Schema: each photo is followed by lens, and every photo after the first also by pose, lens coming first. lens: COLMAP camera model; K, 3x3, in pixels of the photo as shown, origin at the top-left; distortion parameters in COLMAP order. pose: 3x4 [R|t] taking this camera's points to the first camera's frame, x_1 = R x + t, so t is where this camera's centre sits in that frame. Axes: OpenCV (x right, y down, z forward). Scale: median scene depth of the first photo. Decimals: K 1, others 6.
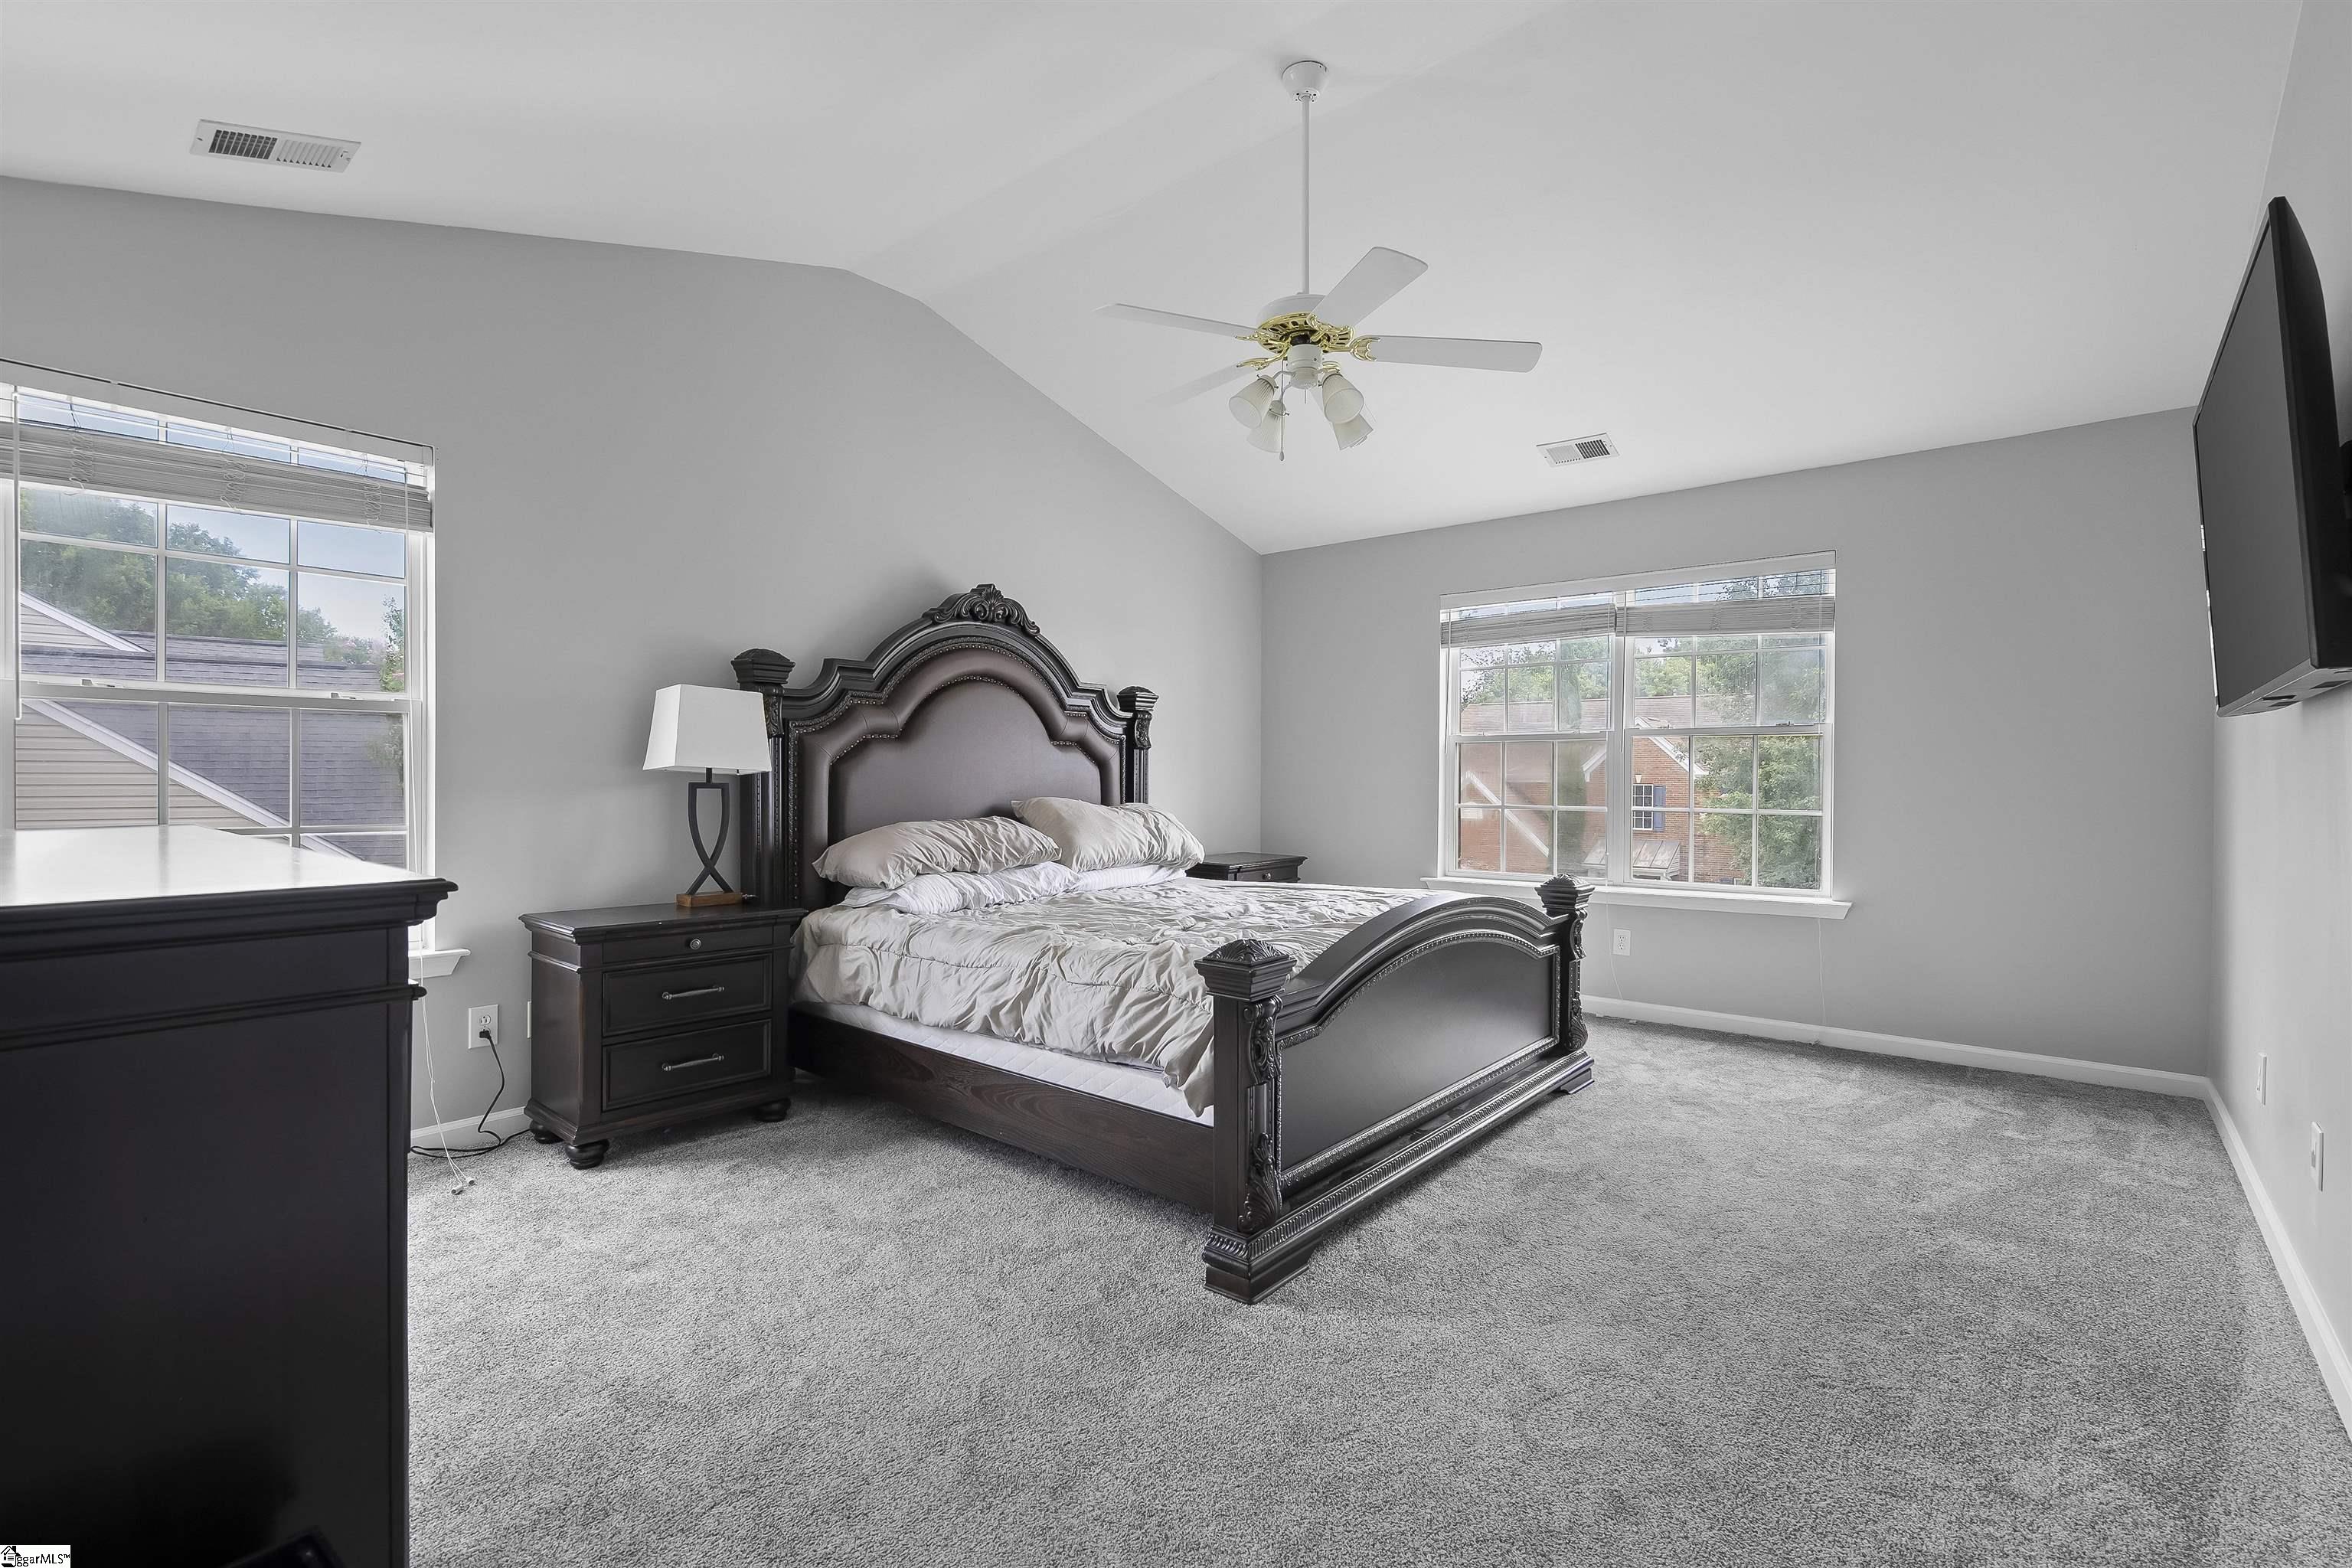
lens RADIAL K [[1060.9, 0, 1171.3], [0, 1060.9, 780.2], [0, 0, 1]] dist [0.003011, 0.000682]
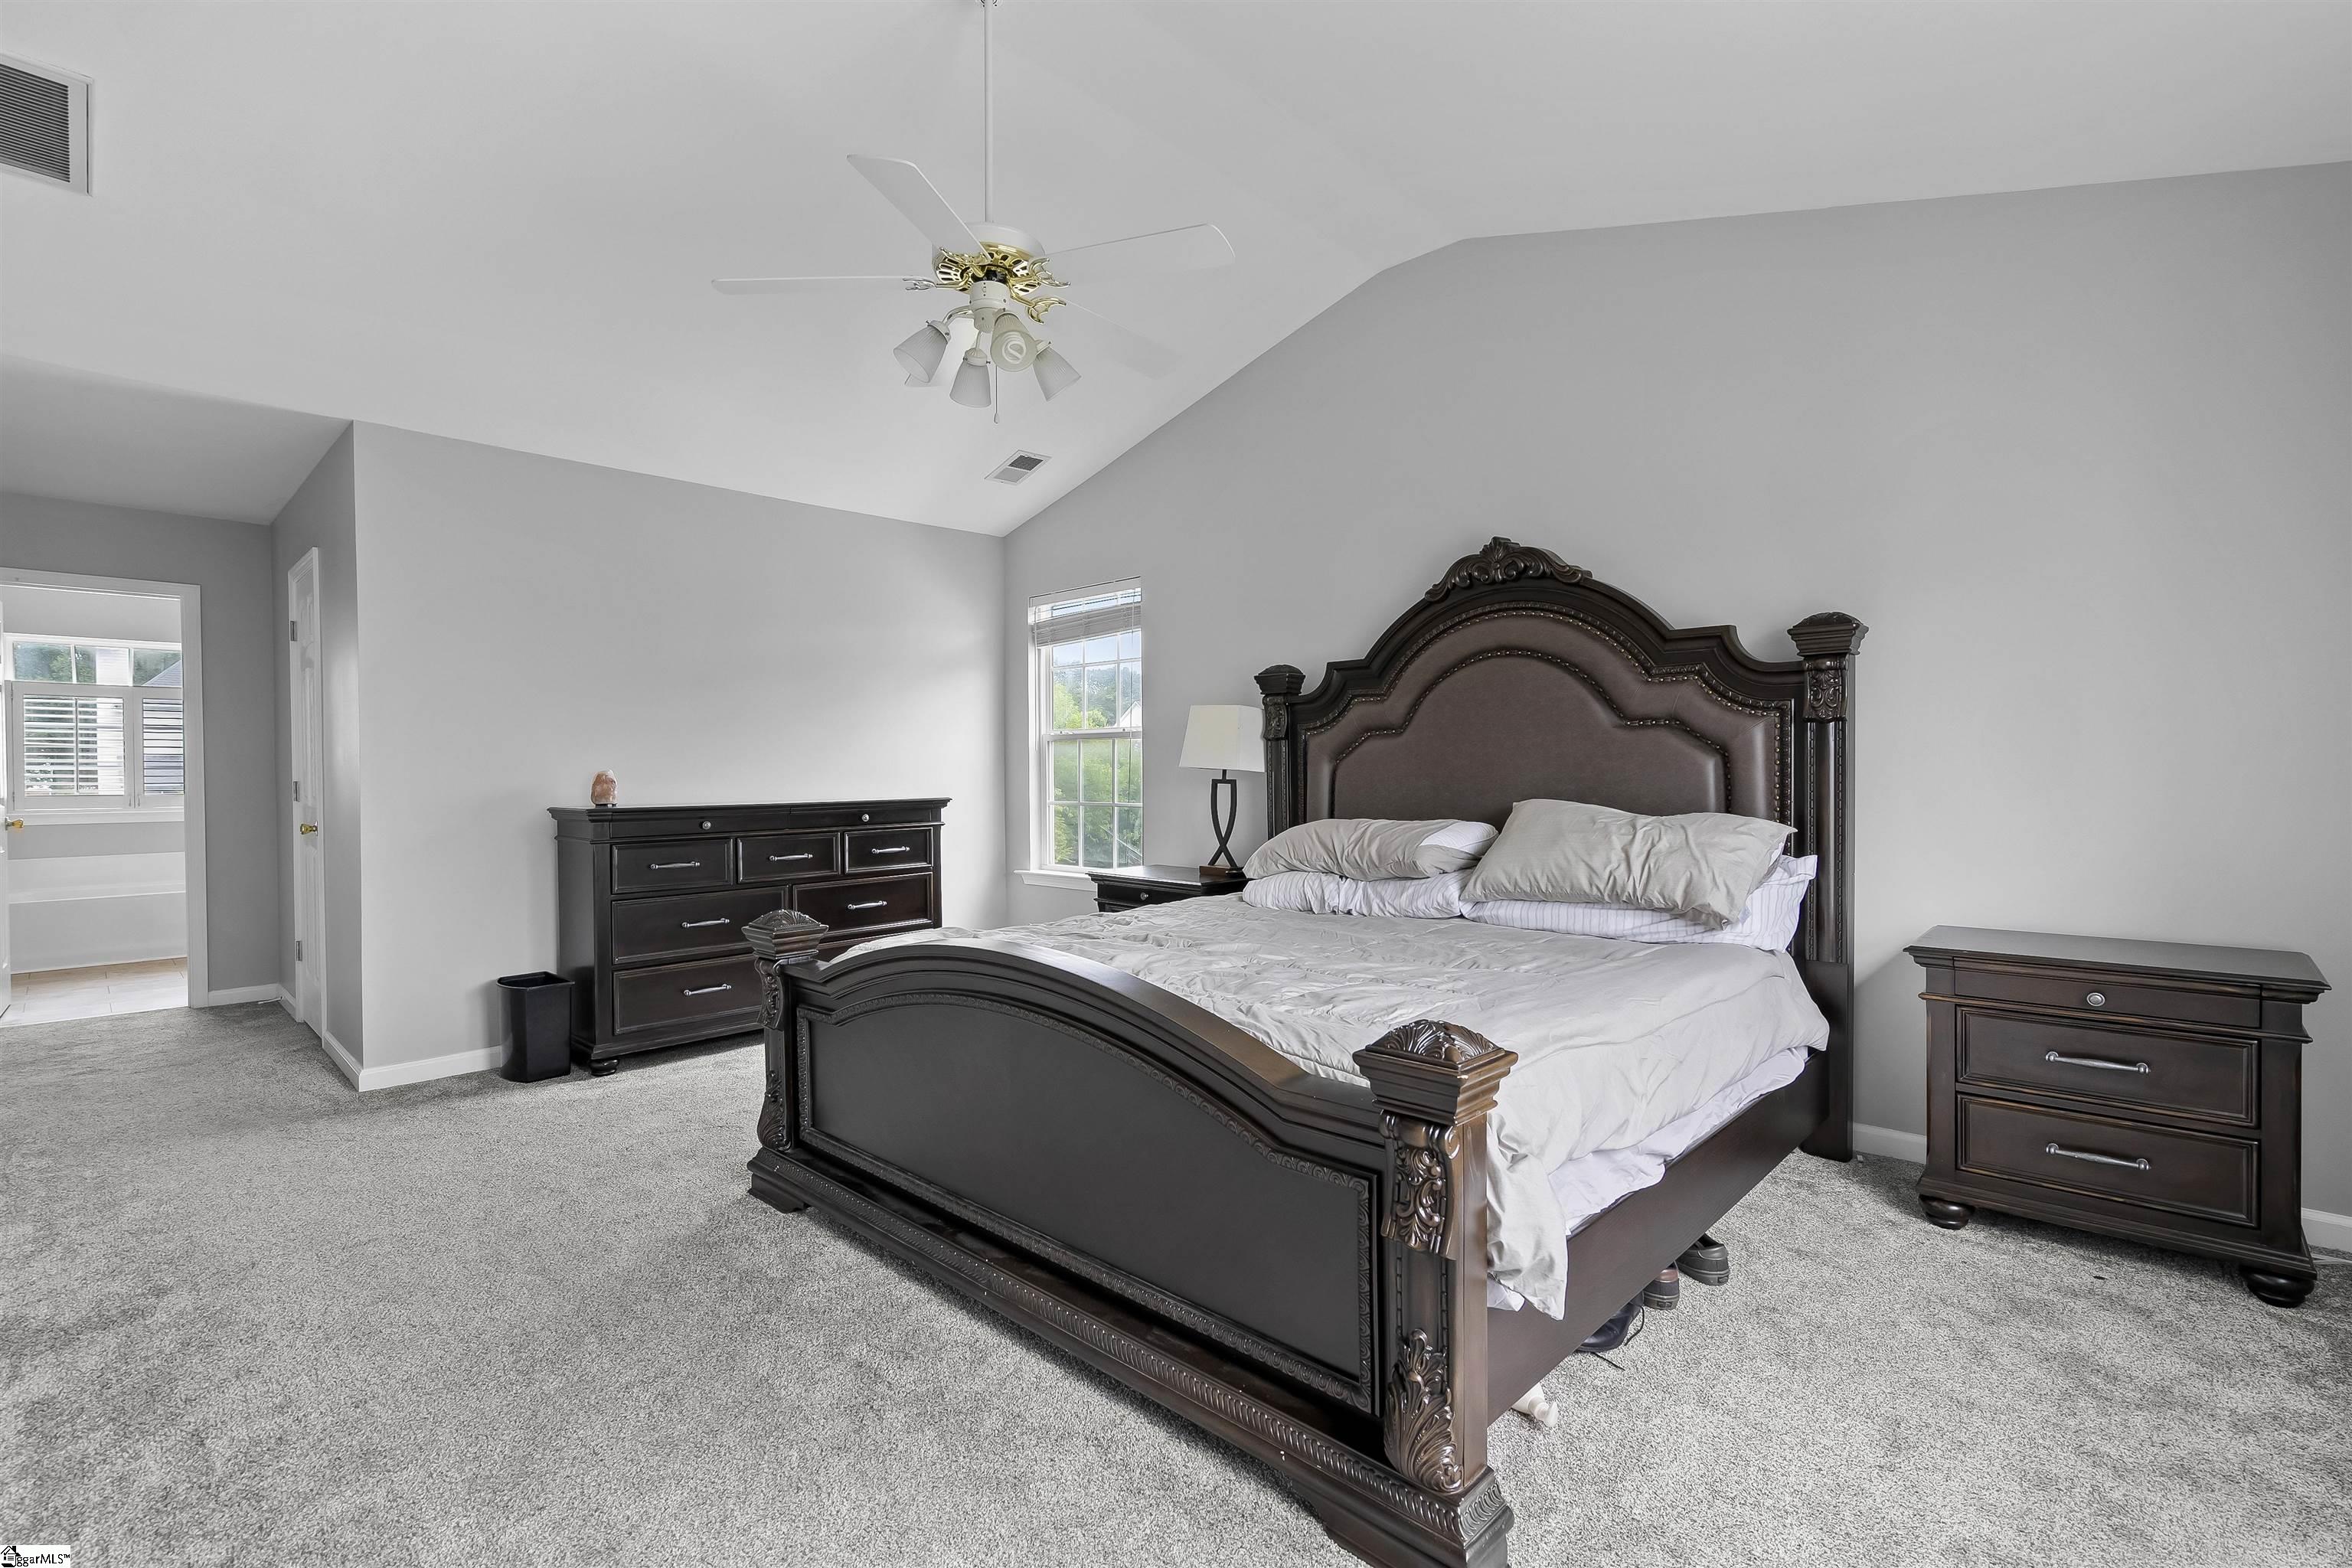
lens RADIAL K [[1060.9, 0, 1172.2], [0, 1060.9, 783.7], [0, 0, 1]] dist [0.003011, 0.000682]
pose [[-0.070372, 0.004684, -0.997510, 0.793411], [0.001506, 0.999988, 0.004590, 0.001896], [0.997520, -0.001180, -0.070378, 0.974086]]
